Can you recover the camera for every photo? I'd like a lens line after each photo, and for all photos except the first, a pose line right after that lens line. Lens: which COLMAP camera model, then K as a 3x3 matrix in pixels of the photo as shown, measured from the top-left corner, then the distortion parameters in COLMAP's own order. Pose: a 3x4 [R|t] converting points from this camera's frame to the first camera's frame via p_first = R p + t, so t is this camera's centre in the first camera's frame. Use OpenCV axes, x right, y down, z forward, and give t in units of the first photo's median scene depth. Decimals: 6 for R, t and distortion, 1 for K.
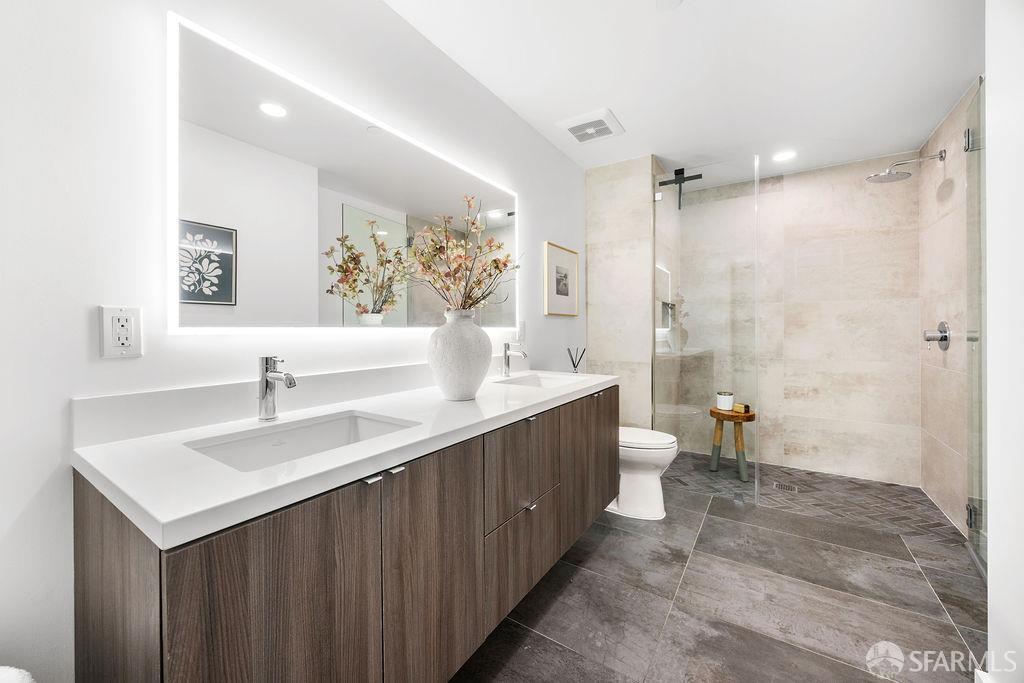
lens RADIAL K [[393.4, 0, 511.7], [0, 393.4, 332.7], [0, 0, 1]] dist [-0.002785, 0.000135]
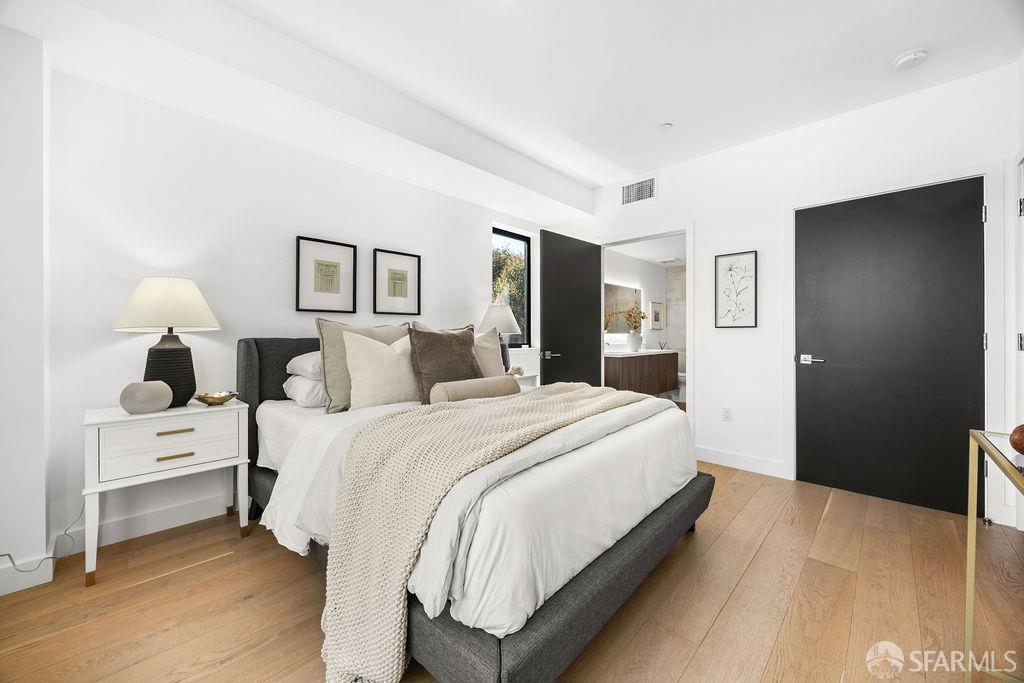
lens RADIAL K [[389.3, 0, 512.0], [0, 389.3, 341.5], [0, 0, 1]] dist [-0.010181, 0.000071]
pose [[0.983506, 0.005976, -0.180778, -0.292908], [-0.005035, 0.999971, 0.005668, 0.022322], [0.180806, -0.004665, 0.983508, -1.427270]]
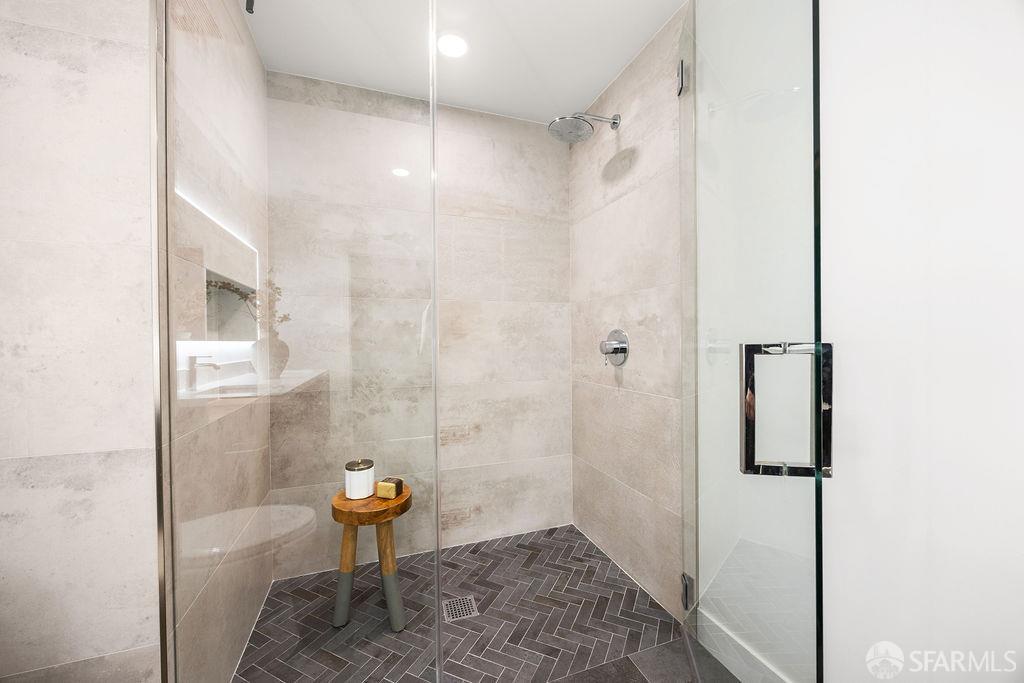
lens RADIAL K [[389.3, 0, 512.0], [0, 389.3, 341.5], [0, 0, 1]] dist [-0.010181, 0.000071]
pose [[0.598163, -0.006395, 0.801349, 0.275218], [0.014002, 0.999899, -0.002472, -0.004202], [-0.801252, 0.012699, 0.598192, 0.574866]]
